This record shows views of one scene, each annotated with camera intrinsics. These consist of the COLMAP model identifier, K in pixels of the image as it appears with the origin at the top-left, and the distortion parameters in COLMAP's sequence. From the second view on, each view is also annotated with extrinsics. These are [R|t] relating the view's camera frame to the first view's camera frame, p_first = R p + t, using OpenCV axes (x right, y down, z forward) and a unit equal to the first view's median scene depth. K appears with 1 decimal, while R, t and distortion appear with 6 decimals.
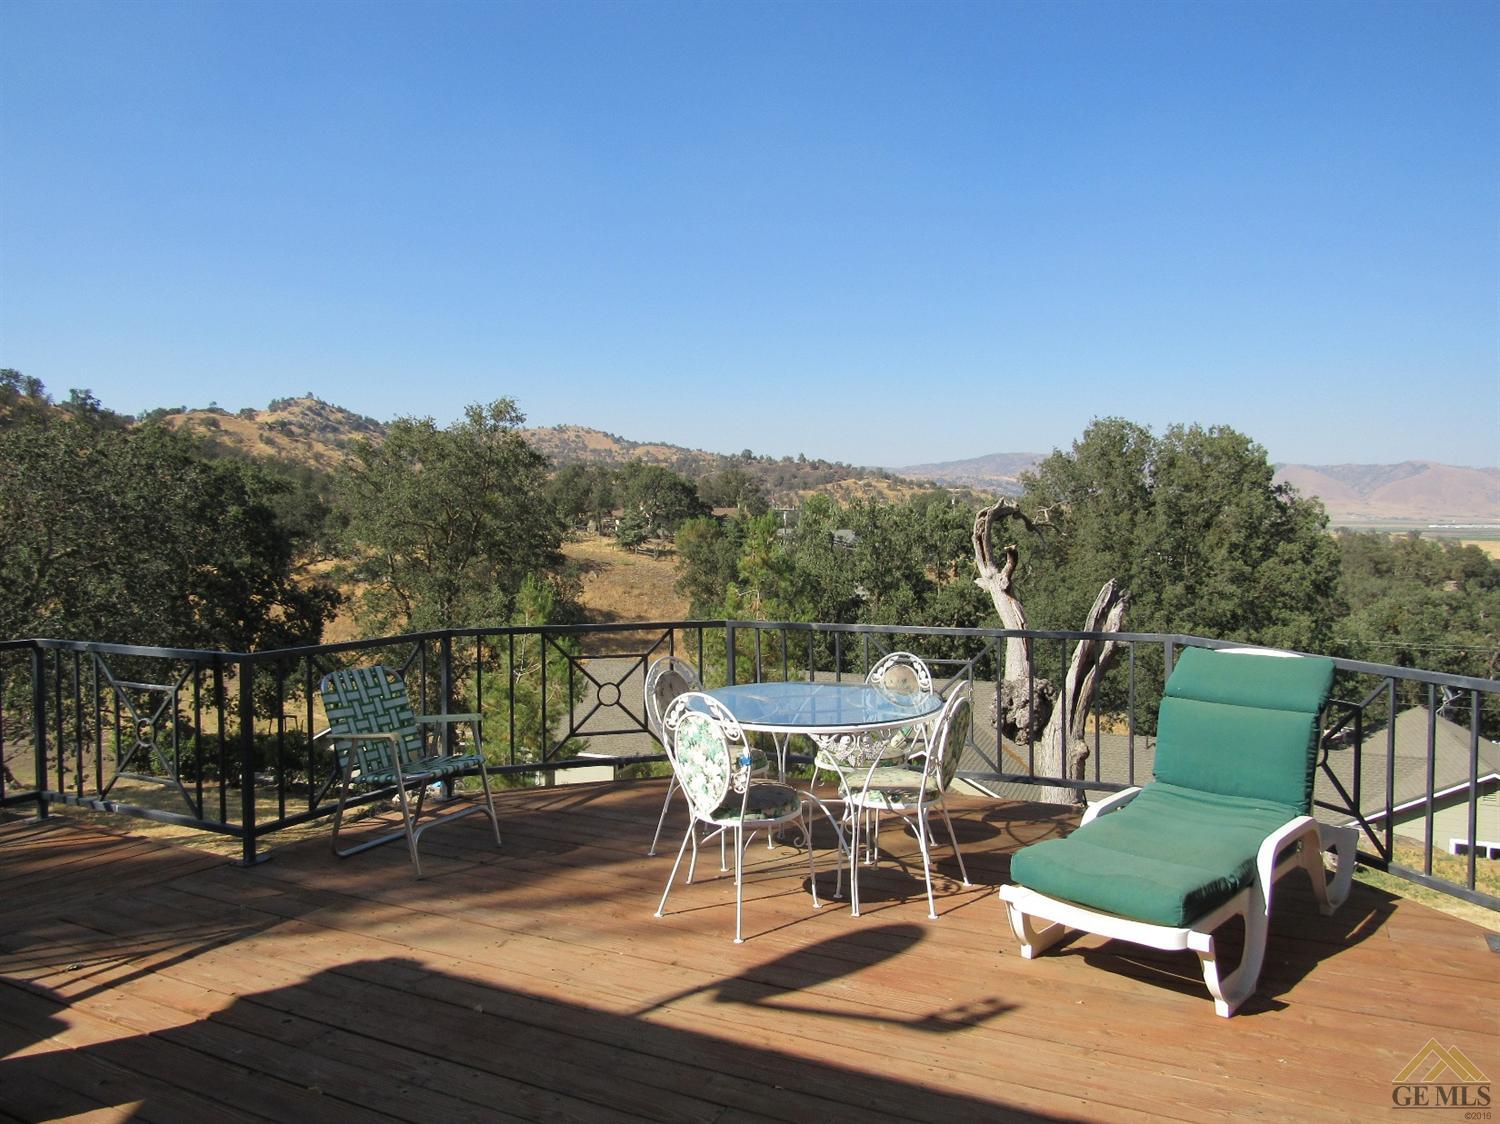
lens RADIAL K [[1086.1, 0, 749.5], [0, 1086.1, 556.2], [0, 0, 1]] dist [-0.022622, 0.010780]
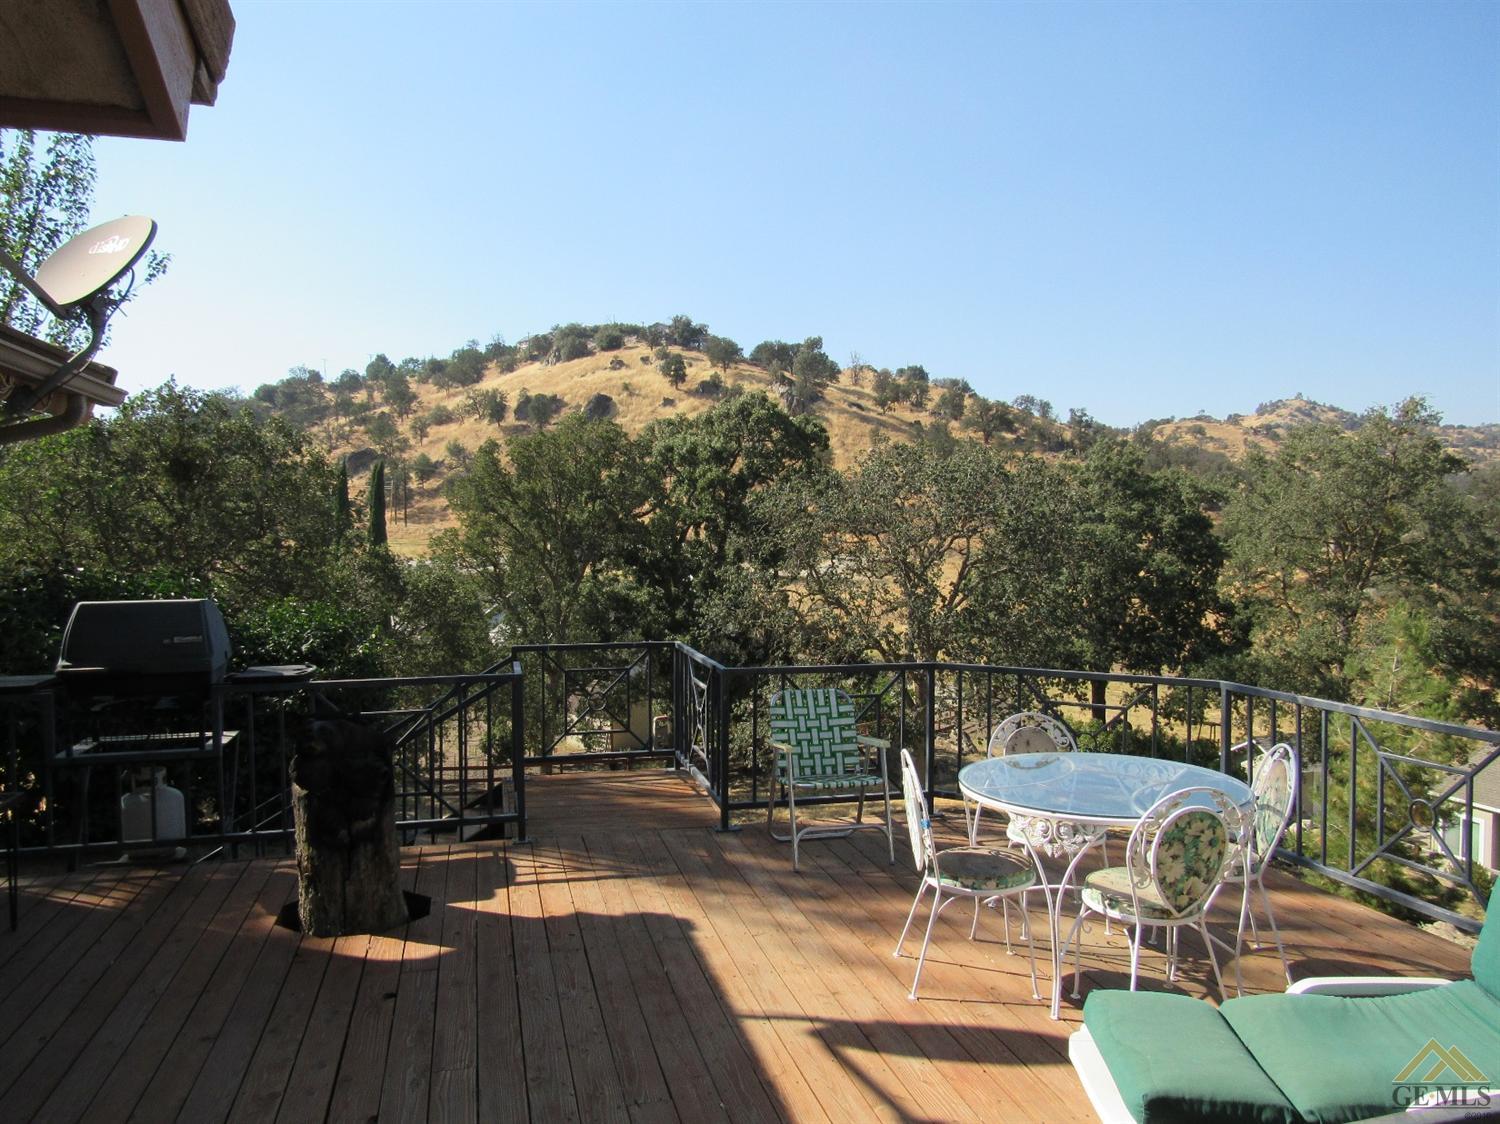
lens RADIAL K [[1089.2, 0, 751.8], [0, 1089.2, 553.0], [0, 0, 1]] dist [-0.024046, 0.014408]
pose [[0.658920, 0.023276, -0.751852, 0.049760], [-0.028941, 0.999566, 0.005581, -0.005109], [0.751656, 0.018082, 0.659308, 0.015248]]
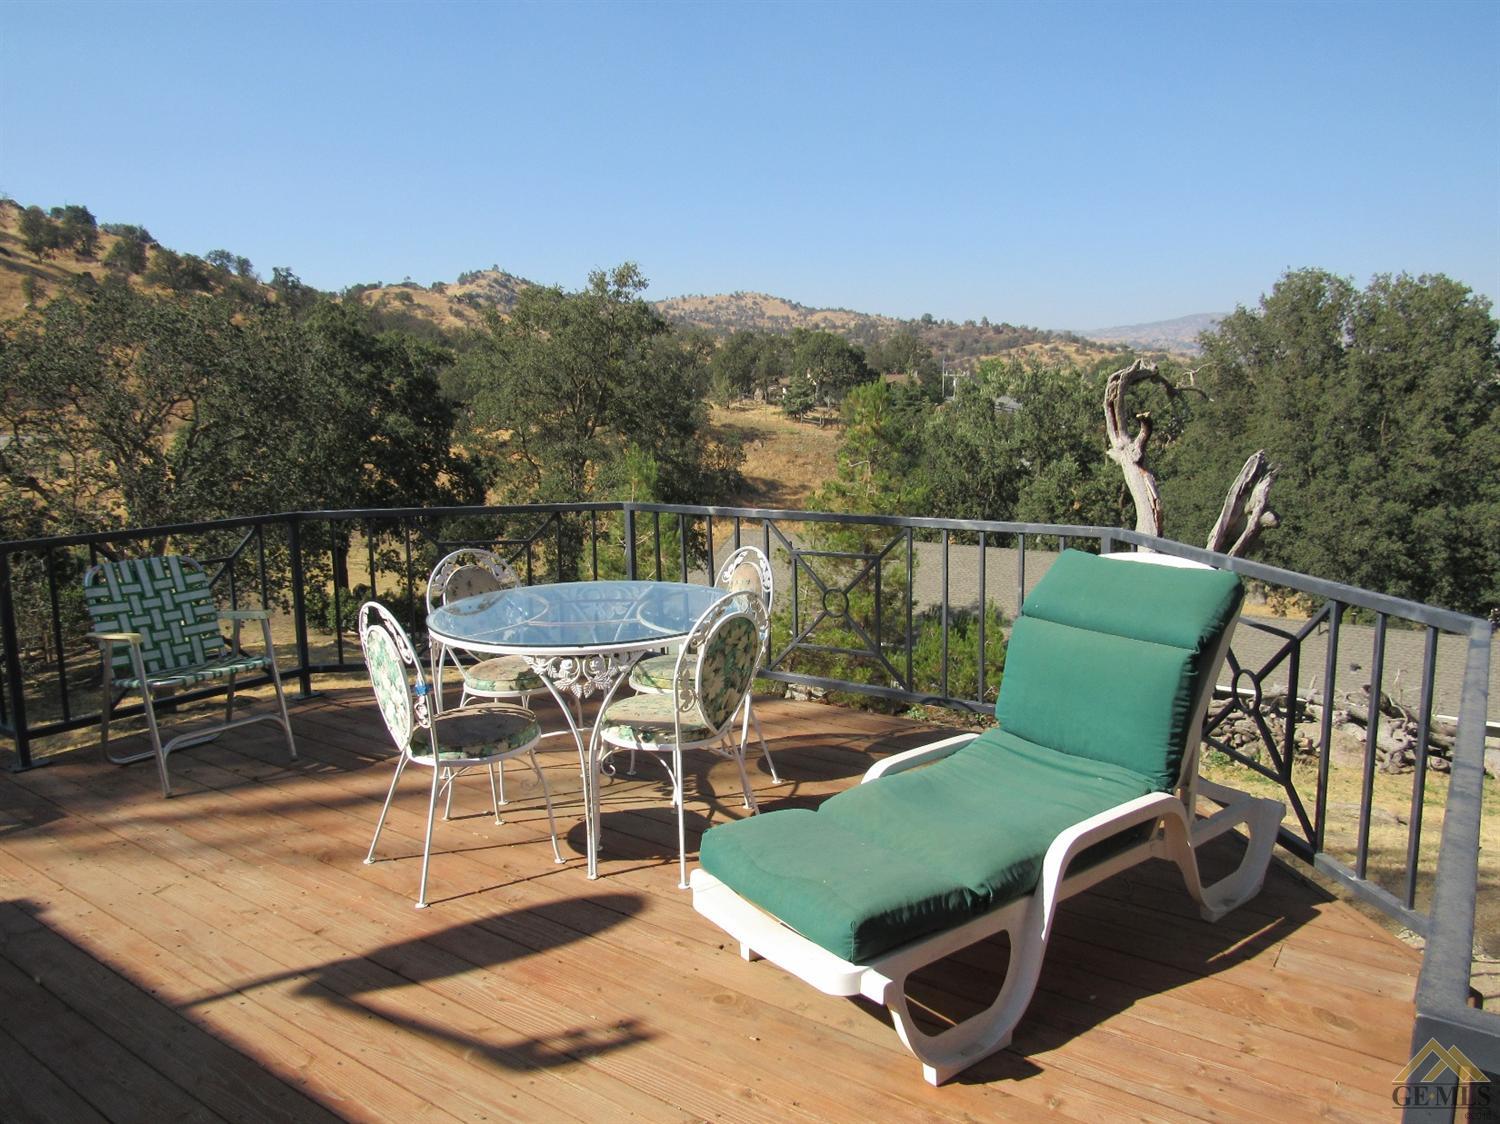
lens RADIAL K [[1089.2, 0, 751.8], [0, 1089.2, 553.0], [0, 0, 1]] dist [-0.024046, 0.014408]
pose [[0.987146, 0.015472, -0.159072, 0.027605], [0.003267, 0.993142, 0.116868, -0.000245], [0.159789, -0.115885, 0.980325, 0.020509]]
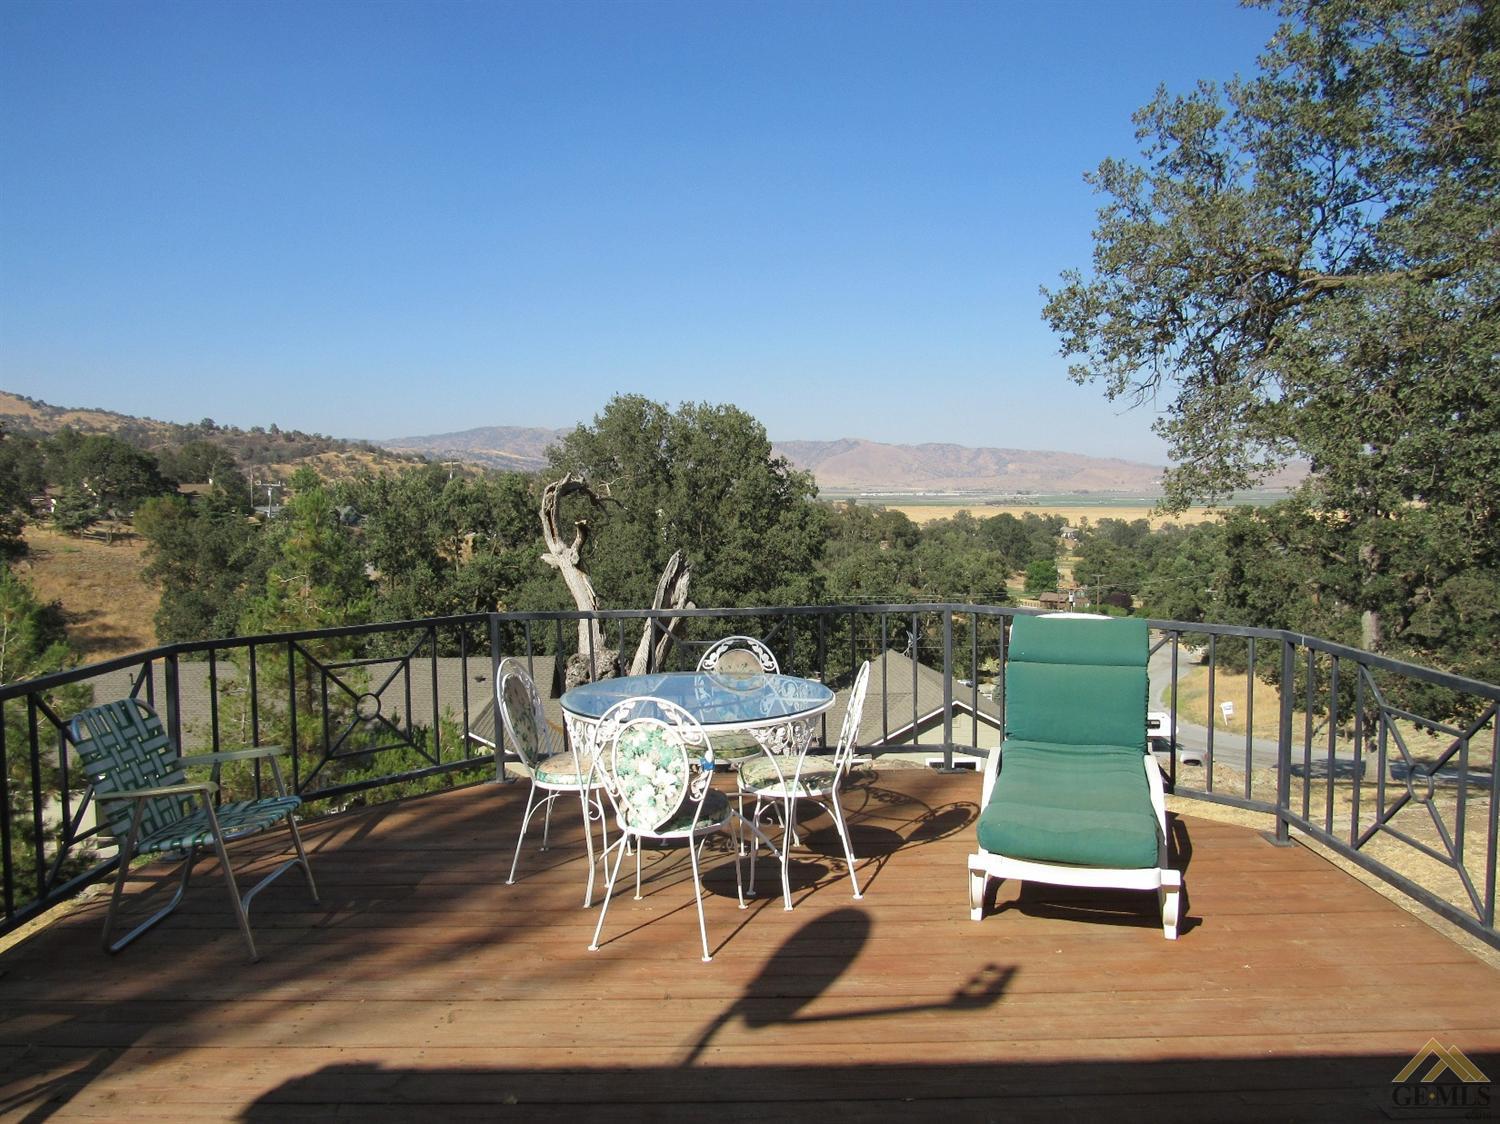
lens RADIAL K [[1087.5, 0, 743.0], [0, 1087.5, 552.0], [0, 0, 1]] dist [-0.009972, -0.002777]
pose [[0.898472, -0.035206, 0.437618, -0.028909], [0.026276, 0.999305, 0.026446, -0.001416], [-0.438244, -0.012262, 0.898772, 0.011472]]
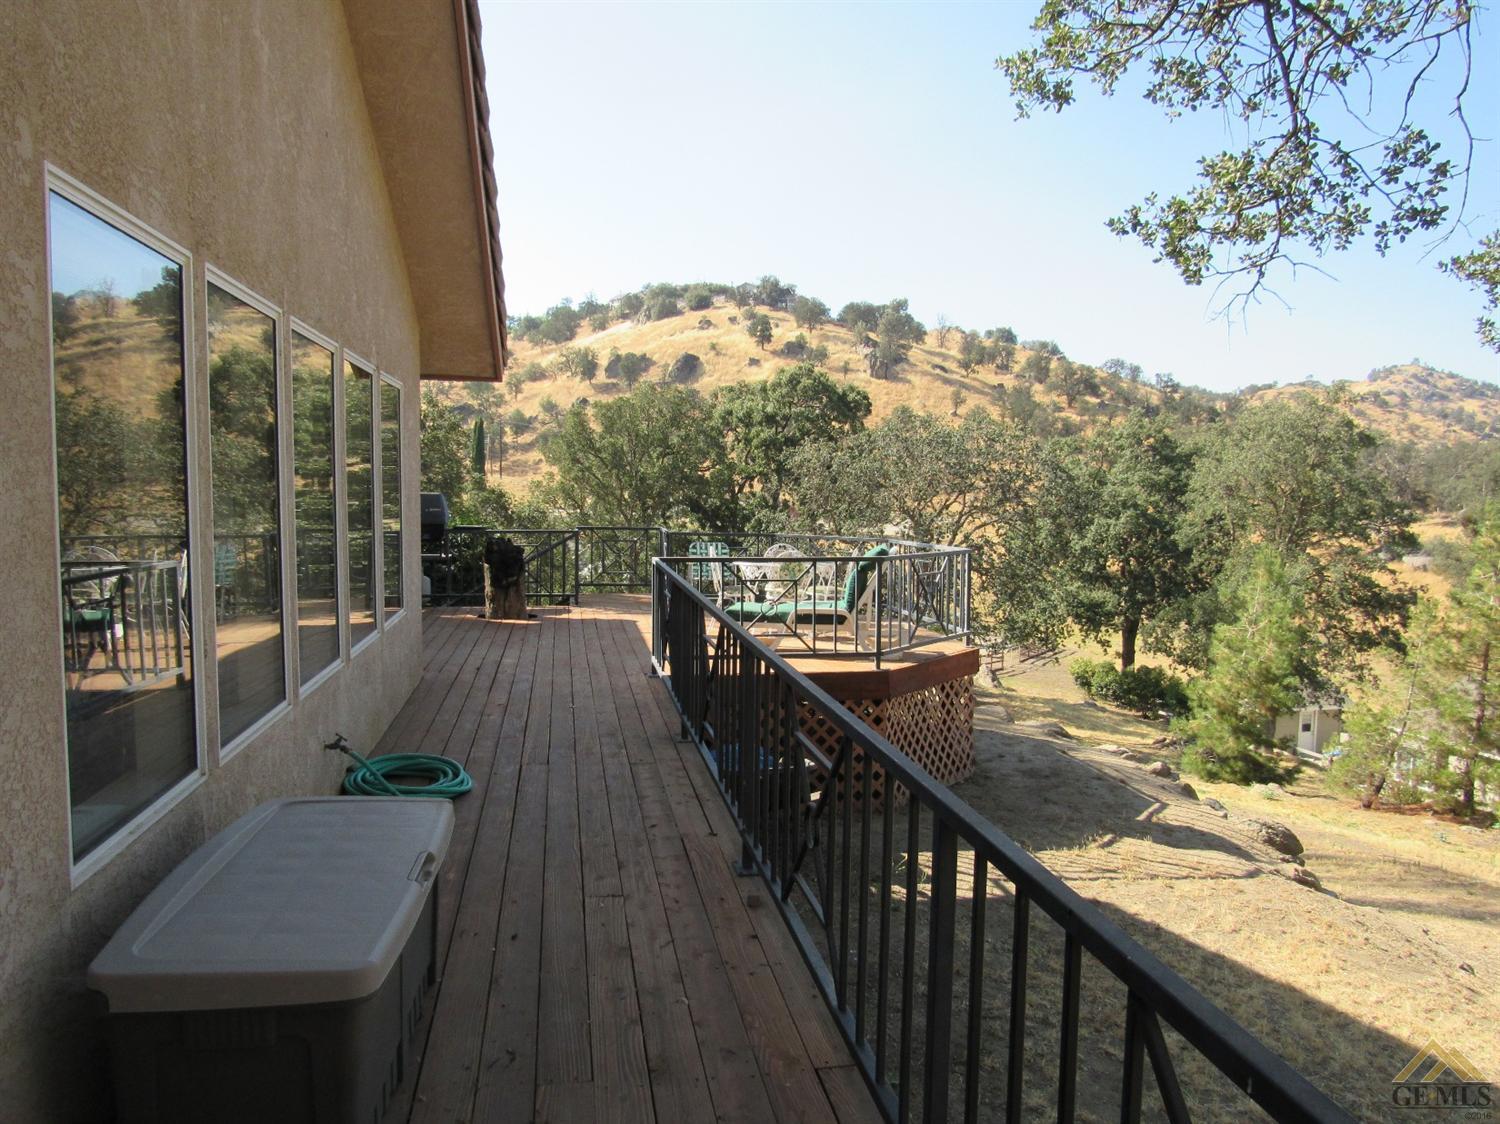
lens RADIAL K [[1086.1, 0, 749.5], [0, 1086.1, 556.2], [0, 0, 1]] dist [-0.022622, 0.010780]
pose [[0.594788, 0.069649, -0.800860, 0.180566], [-0.050468, 0.997510, 0.049269, 0.001038], [0.802297, 0.011113, 0.596822, -0.049026]]
